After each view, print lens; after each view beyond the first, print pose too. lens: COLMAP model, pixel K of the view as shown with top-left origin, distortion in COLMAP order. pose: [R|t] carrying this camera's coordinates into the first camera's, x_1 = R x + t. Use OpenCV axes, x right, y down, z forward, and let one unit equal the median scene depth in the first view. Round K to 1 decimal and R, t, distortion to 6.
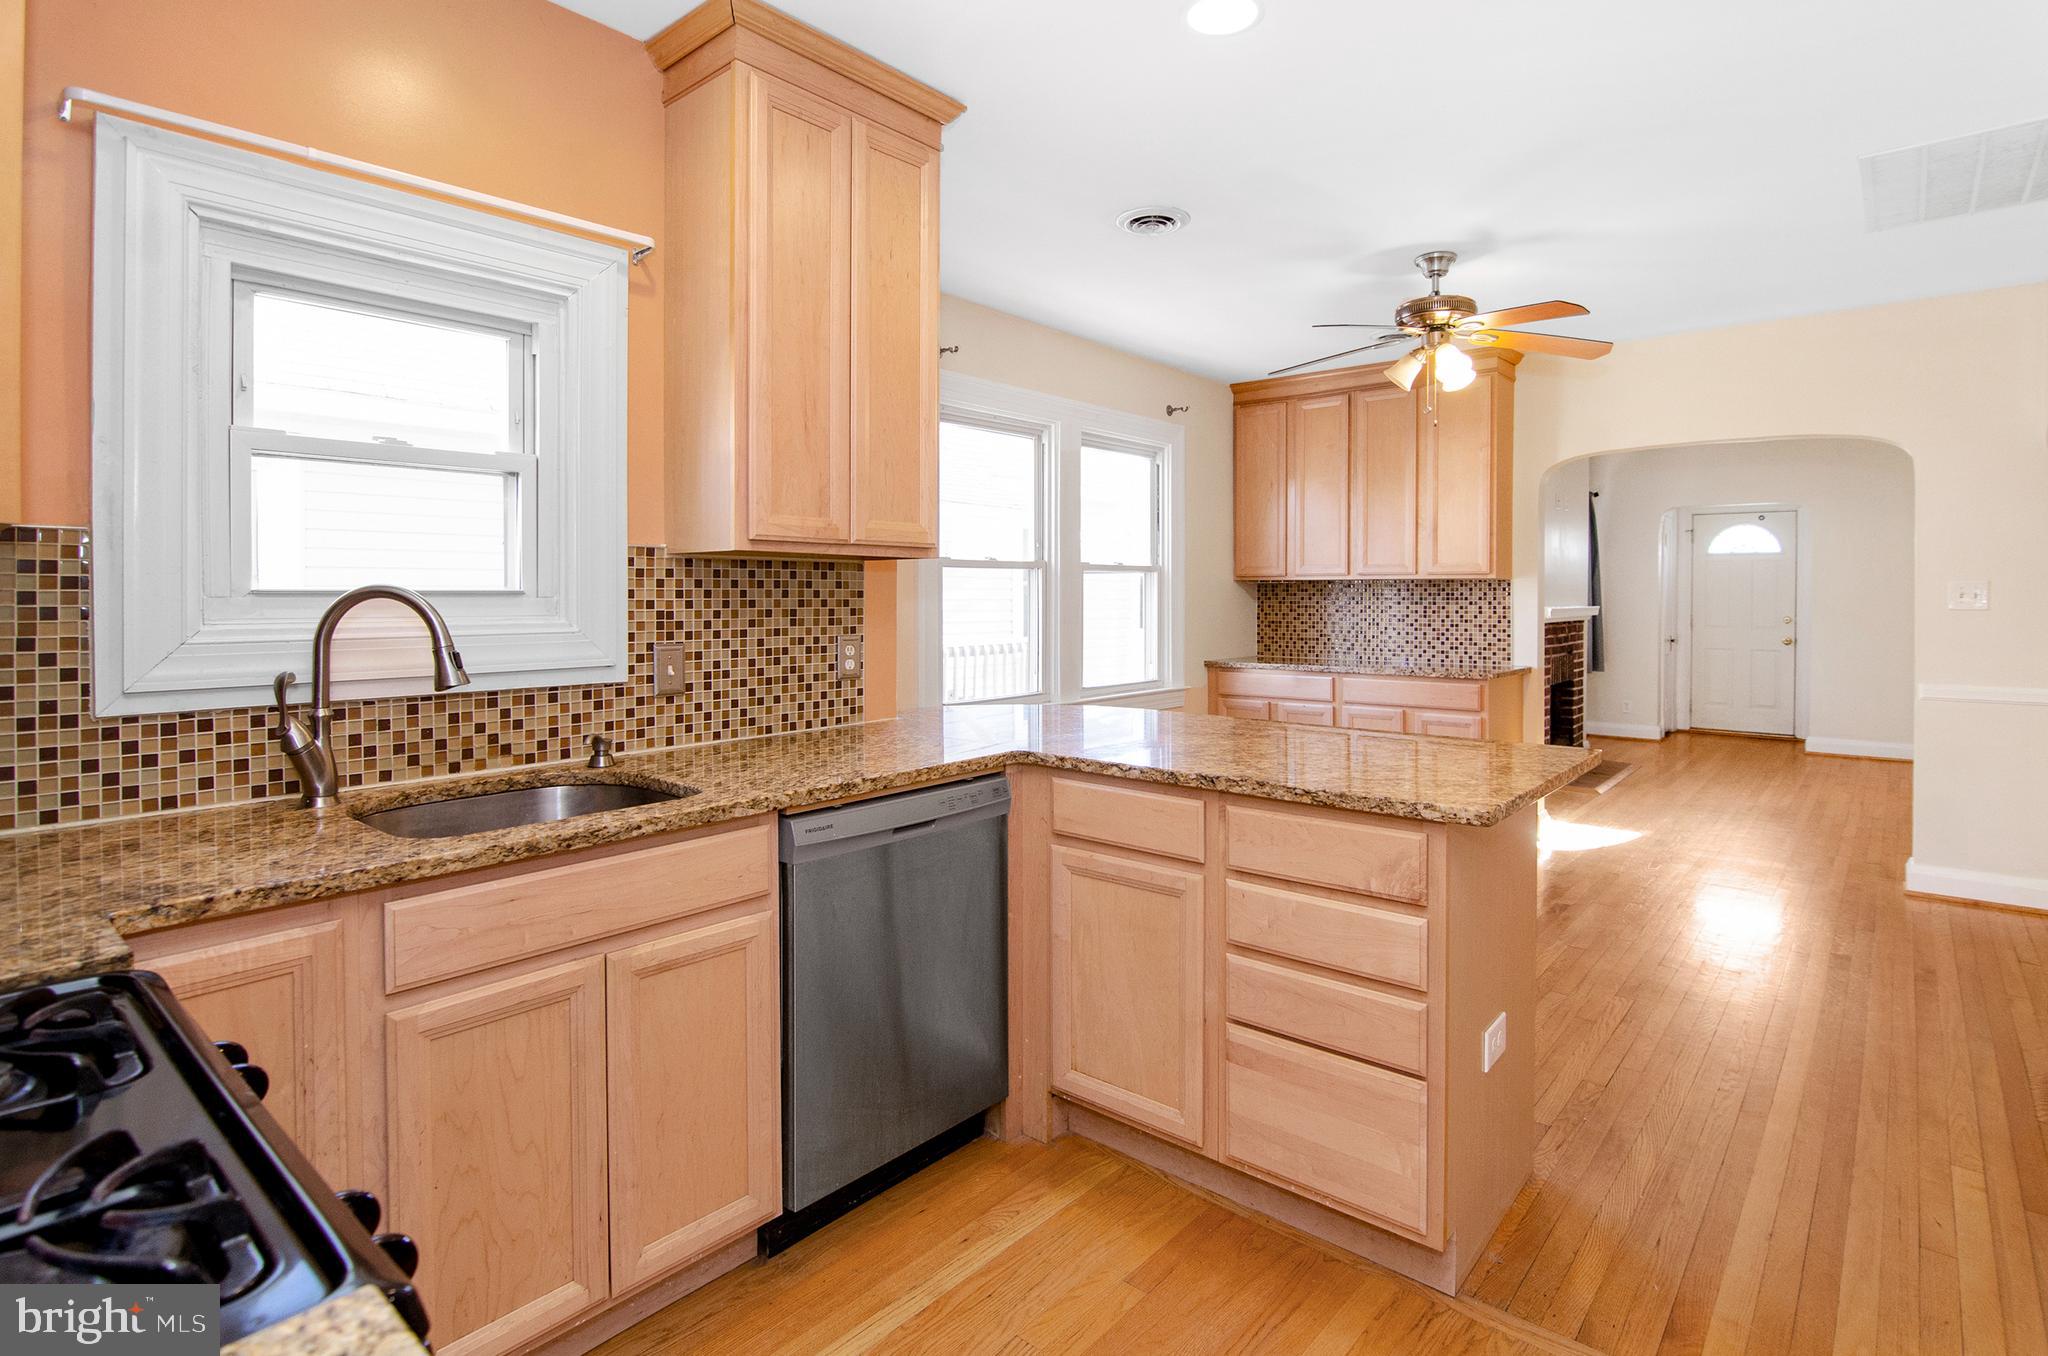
lens RADIAL K [[1021.1, 0, 1050.7], [0, 1021.1, 615.7], [0, 0, 1]] dist [-0.002783, -0.005604]
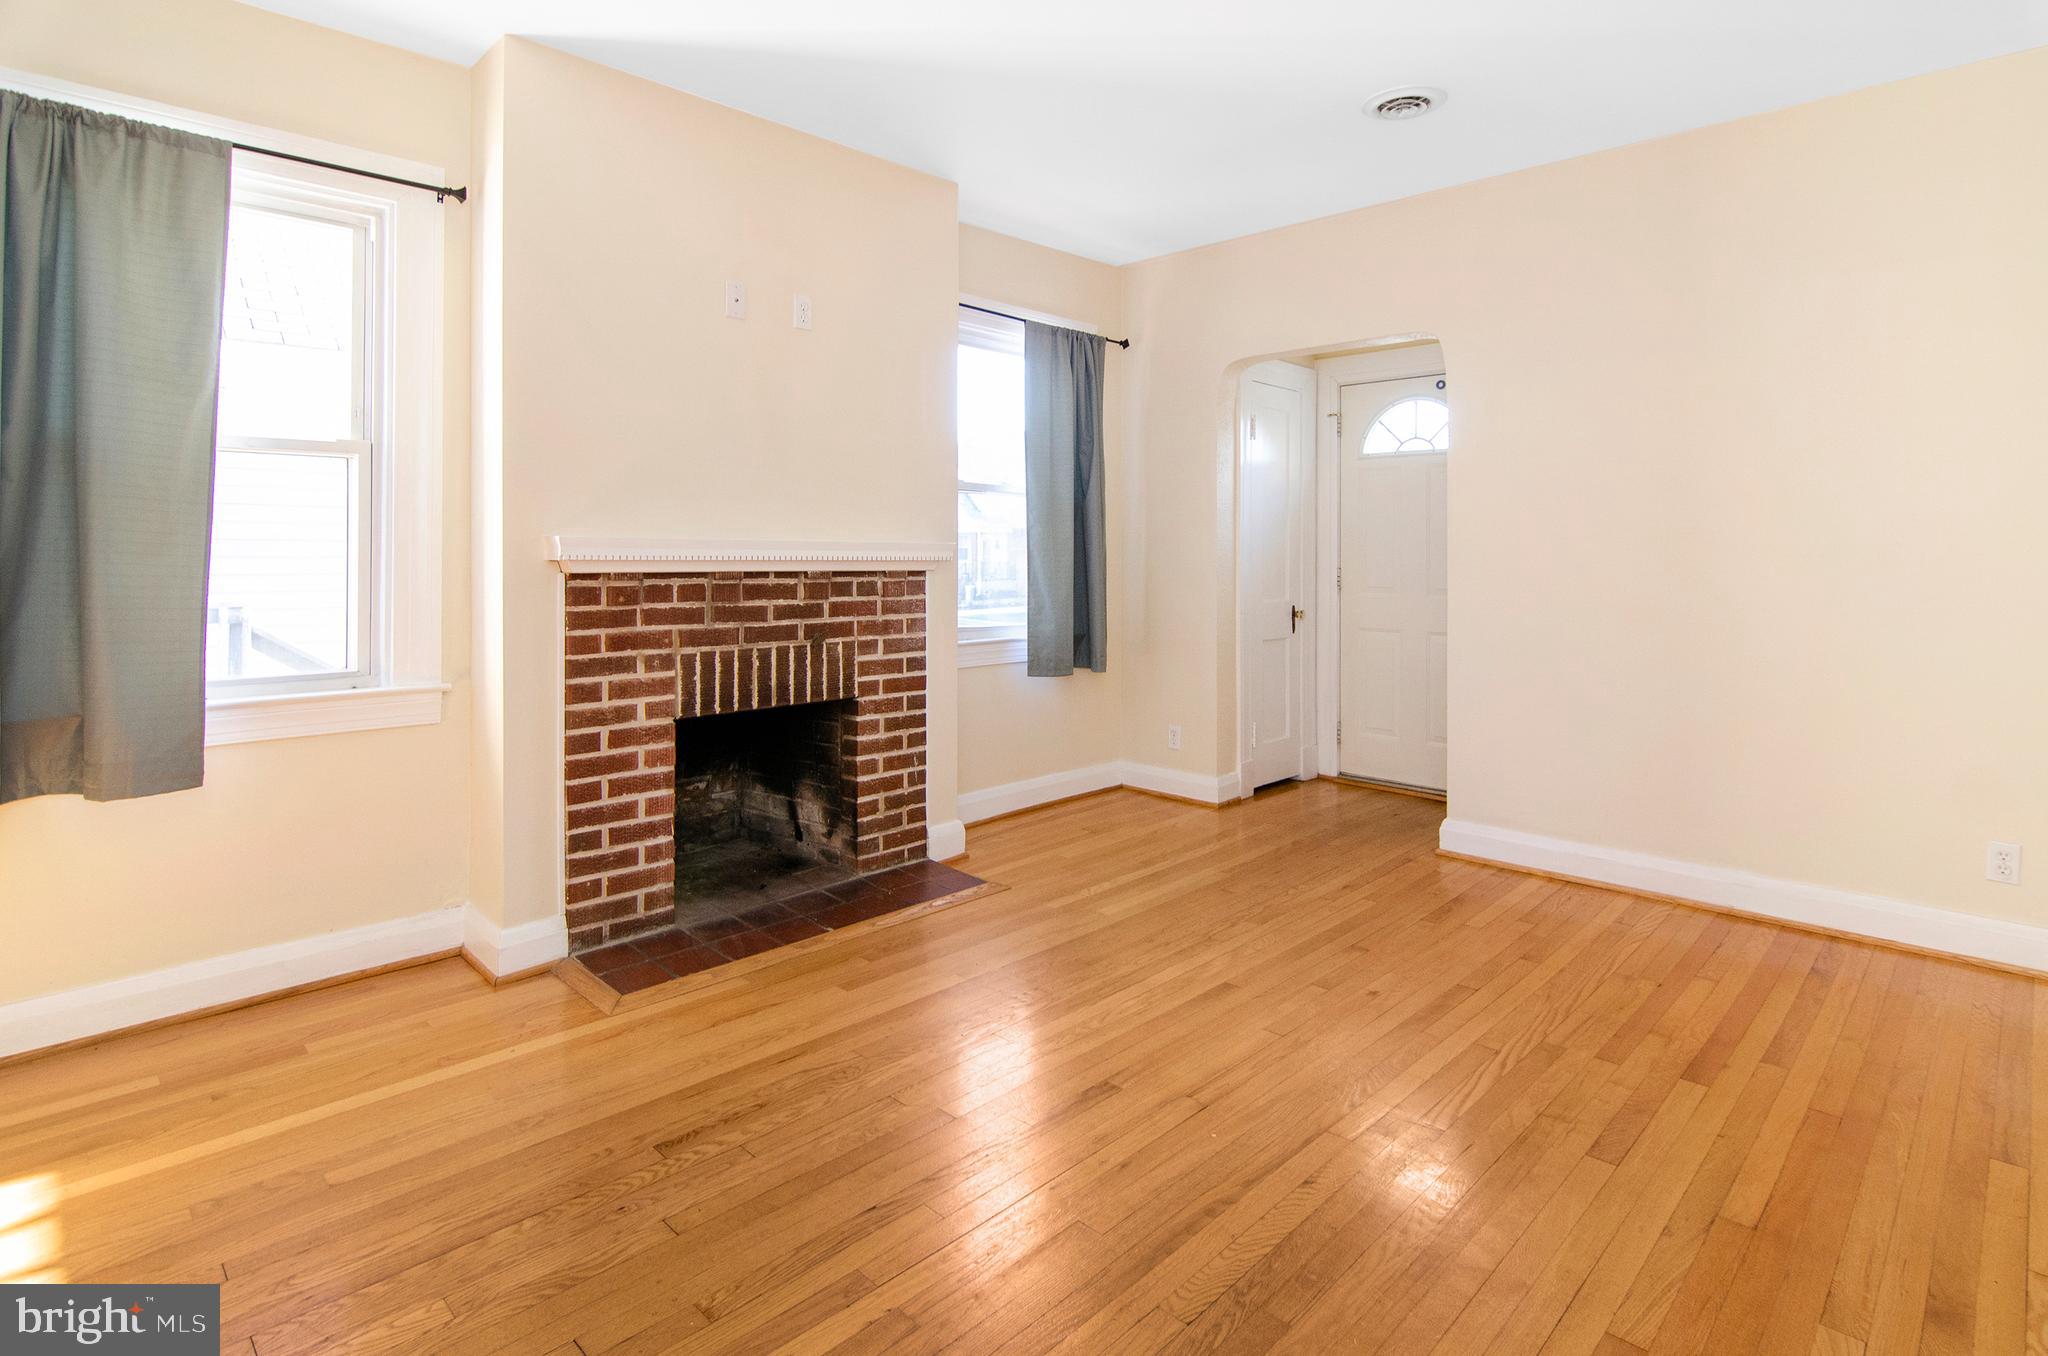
lens RADIAL K [[1021.1, 0, 1075.0], [0, 1021.1, 537.2], [0, 0, 1]] dist [-0.002783, -0.005604]
pose [[0.997589, -0.000353, -0.069399, 1.755393], [-0.002511, 0.999149, -0.041173, 0.022813], [0.069355, 0.041248, 0.996739, 1.473086]]
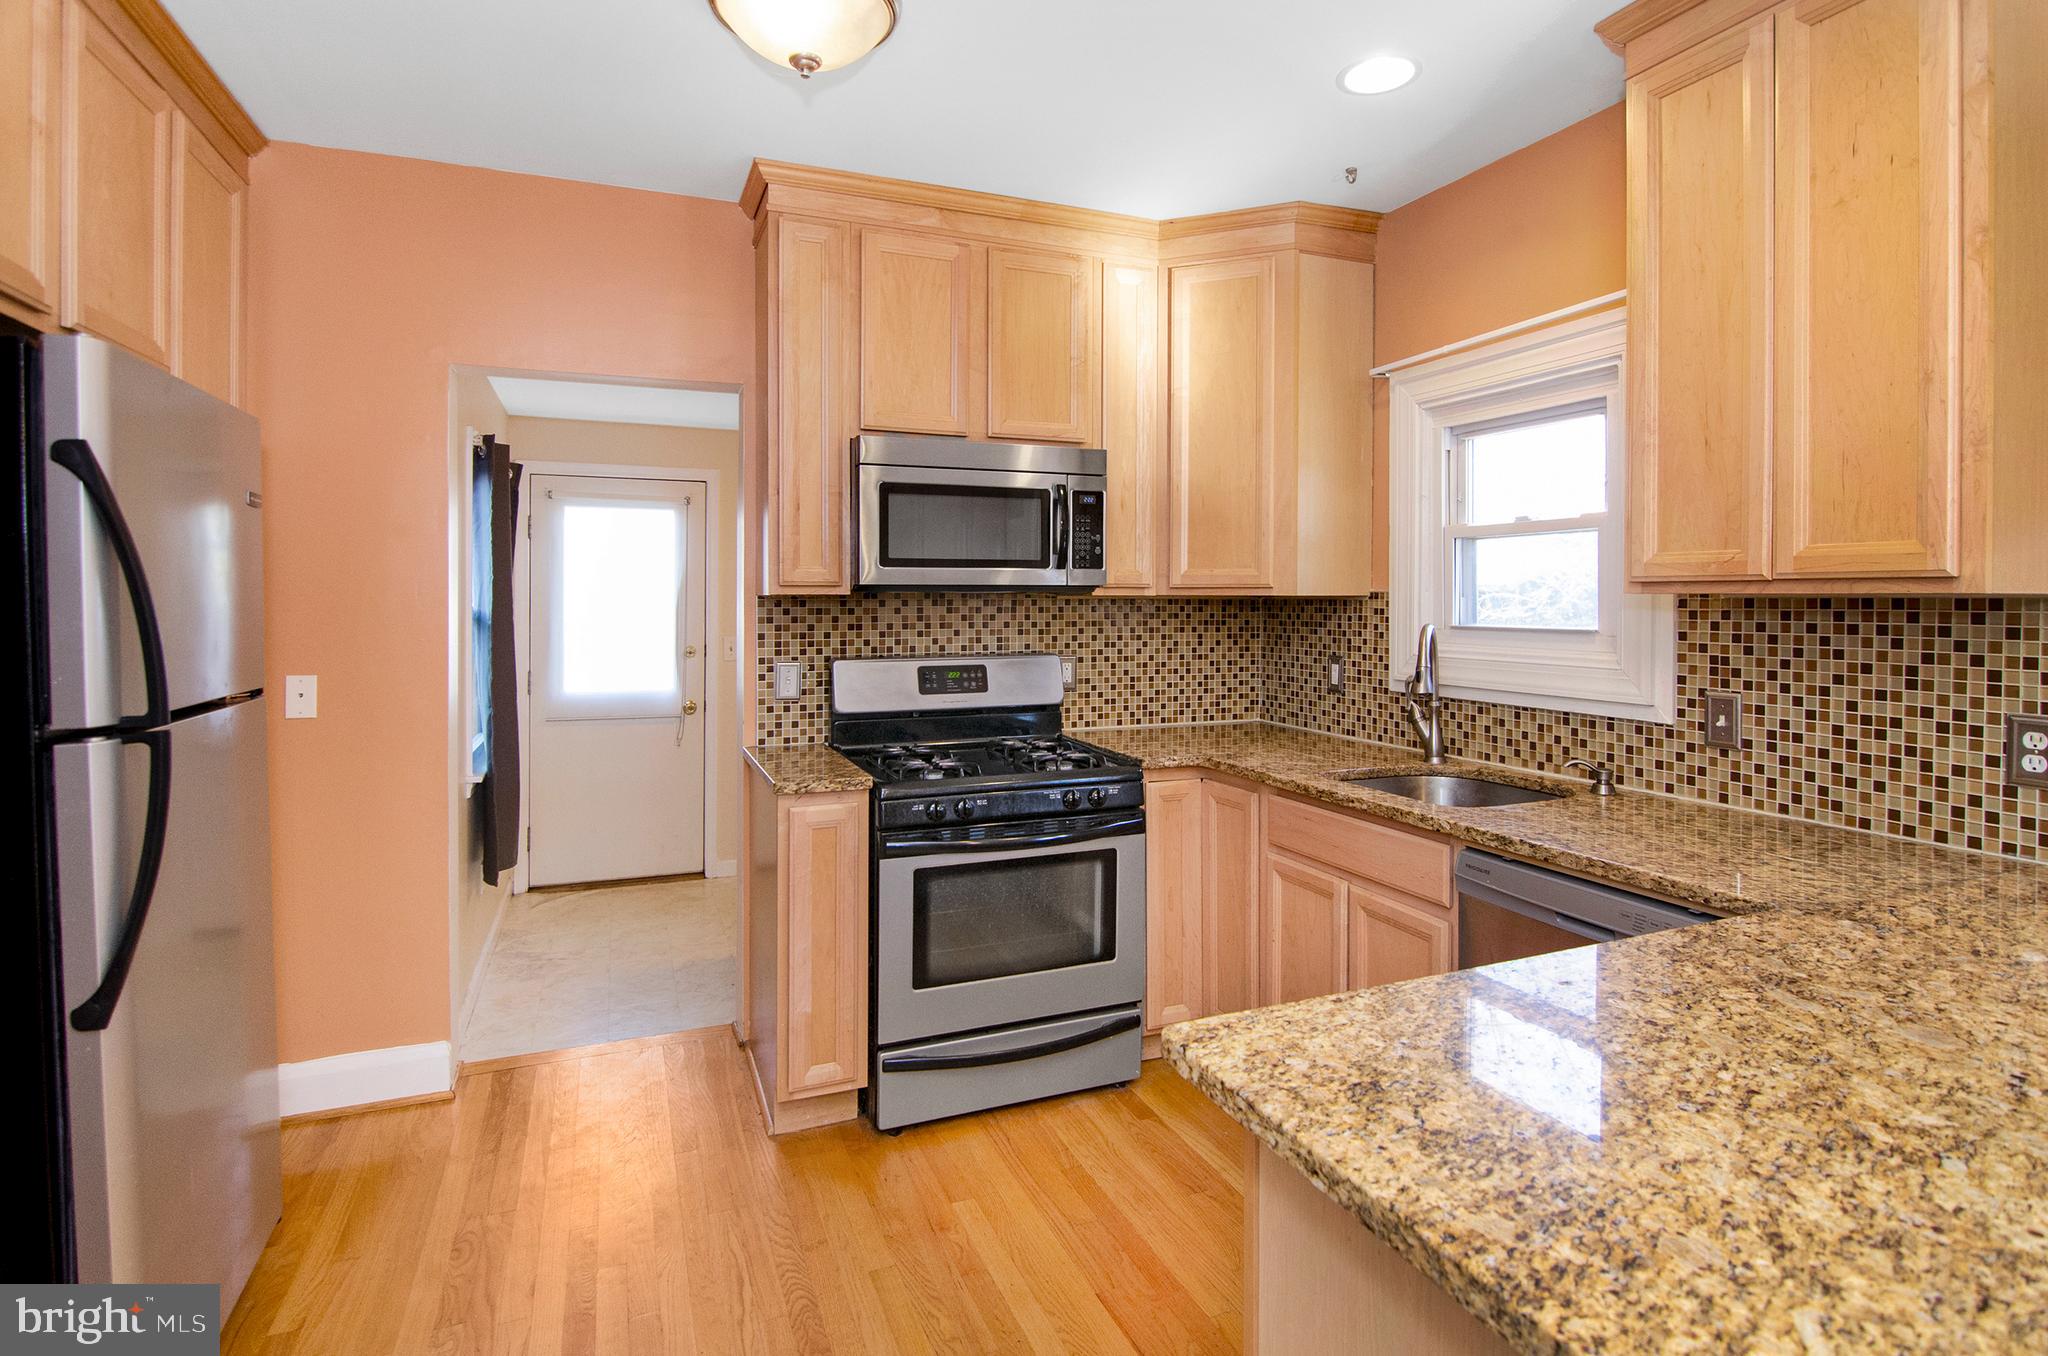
lens RADIAL K [[1021.1, 0, 1031.4], [0, 1021.1, 607.7], [0, 0, 1]] dist [-0.002783, -0.005604]
pose [[-0.459498, 0.009299, -0.888130, 0.630553], [-0.017715, 0.999650, 0.019632, -0.048027], [0.888002, 0.024754, -0.459172, 0.751424]]
